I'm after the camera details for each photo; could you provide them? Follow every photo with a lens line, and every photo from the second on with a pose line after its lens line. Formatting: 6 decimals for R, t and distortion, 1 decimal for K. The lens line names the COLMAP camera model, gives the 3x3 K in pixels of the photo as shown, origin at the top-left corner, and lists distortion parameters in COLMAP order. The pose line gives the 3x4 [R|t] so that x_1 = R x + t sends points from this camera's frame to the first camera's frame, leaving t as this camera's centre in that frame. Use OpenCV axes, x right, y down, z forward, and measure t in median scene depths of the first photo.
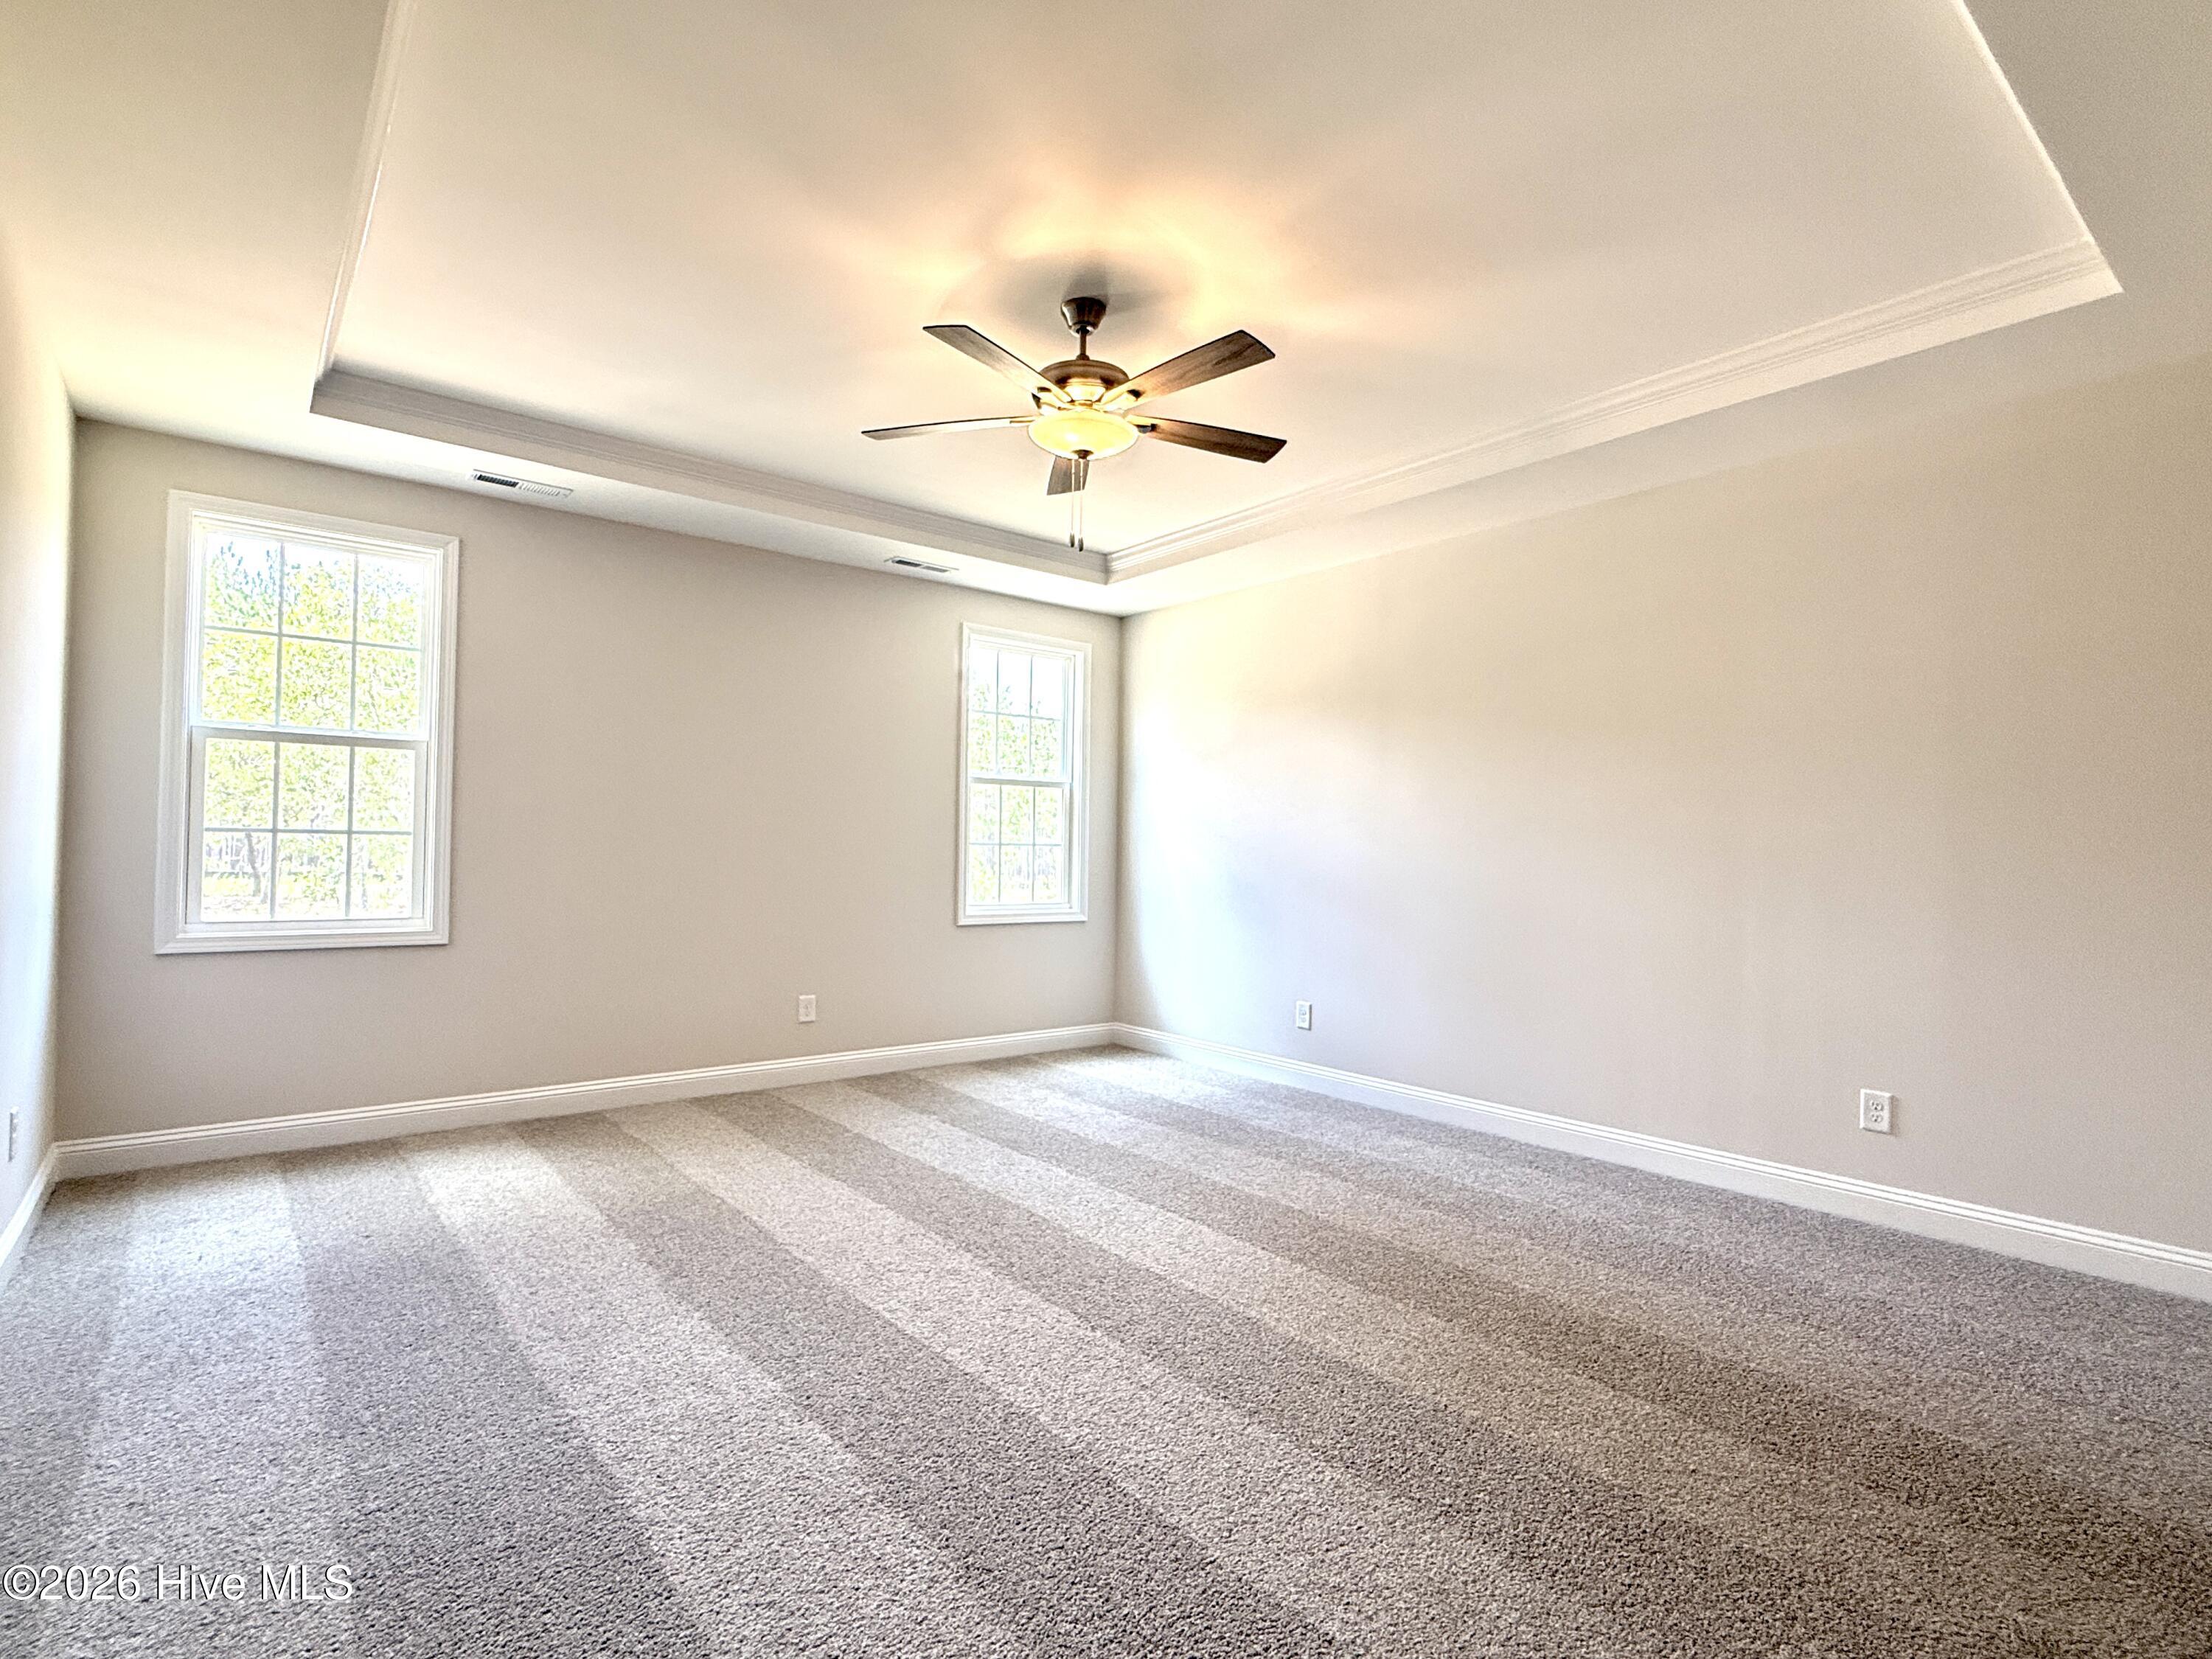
lens RADIAL K [[1088.9, 0, 1106.0], [0, 1088.9, 829.5], [0, 0, 1]] dist [-0.002006, -0.002200]
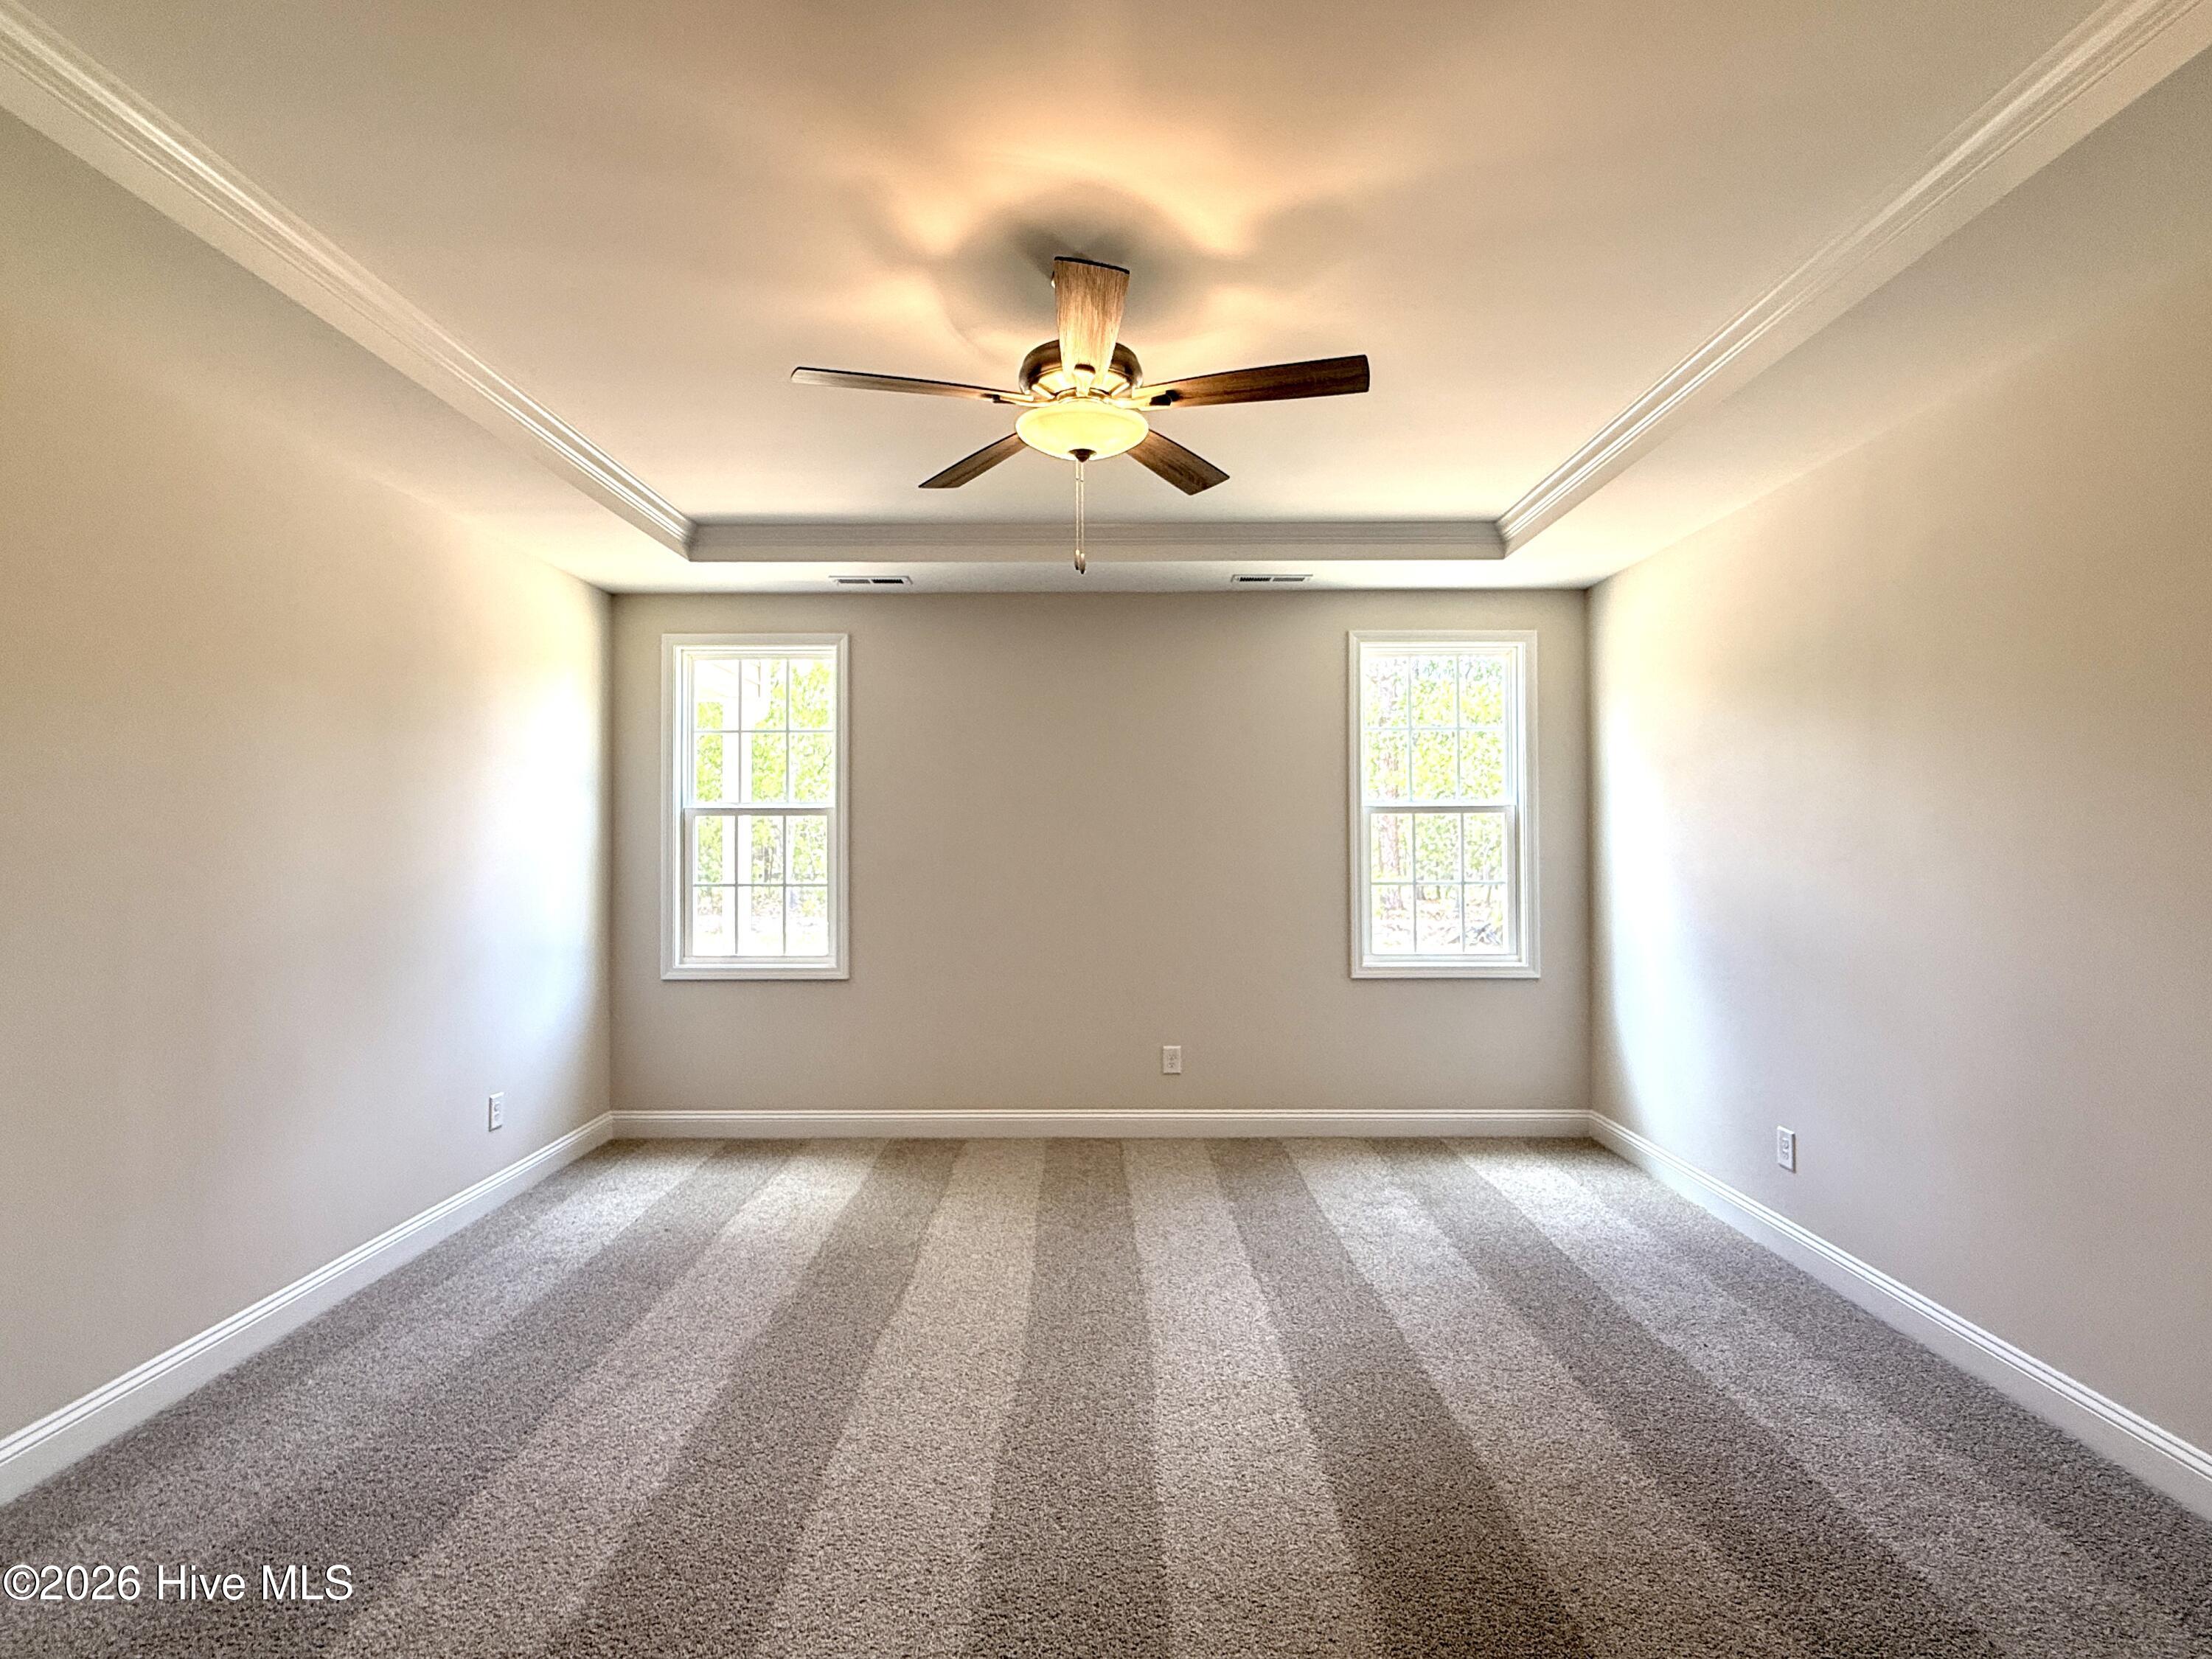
lens RADIAL K [[1088.9, 0, 1106.0], [0, 1088.9, 829.5], [0, 0, 1]] dist [-0.002006, -0.002200]
pose [[0.768570, -0.024968, -0.639278, 0.374991], [0.028302, 0.999587, -0.005015, -0.044136], [0.639140, -0.014239, 0.768959, 0.280702]]
